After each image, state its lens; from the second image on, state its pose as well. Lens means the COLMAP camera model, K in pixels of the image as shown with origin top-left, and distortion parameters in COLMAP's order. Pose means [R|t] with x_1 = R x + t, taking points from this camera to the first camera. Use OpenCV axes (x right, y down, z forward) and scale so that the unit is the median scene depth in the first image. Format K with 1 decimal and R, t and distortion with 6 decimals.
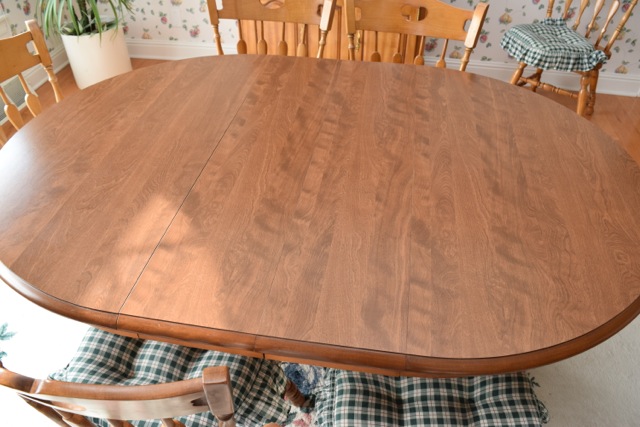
lens RADIAL K [[506.0, 0, 320.6], [0, 506.0, 213.1], [0, 0, 1]] dist [-0.082041, -0.001472]
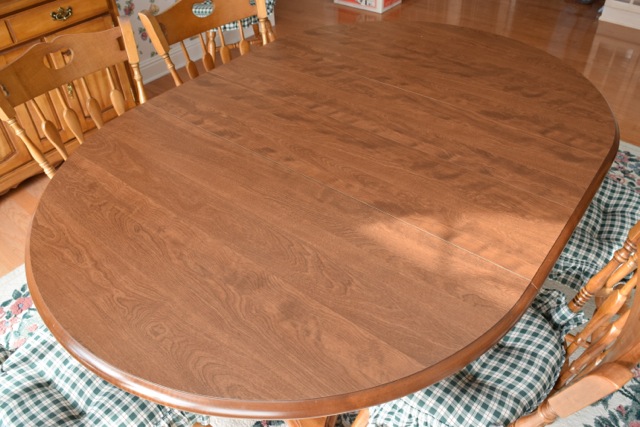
lens RADIAL K [[506.0, 0, 319.8], [0, 506.0, 213.3], [0, 0, 1]] dist [-0.082041, -0.001472]
pose [[0.487607, -0.580762, 0.651885, -0.906340], [0.578662, 0.774085, 0.256792, -0.320971], [-0.653750, 0.252008, 0.713515, 0.379964]]
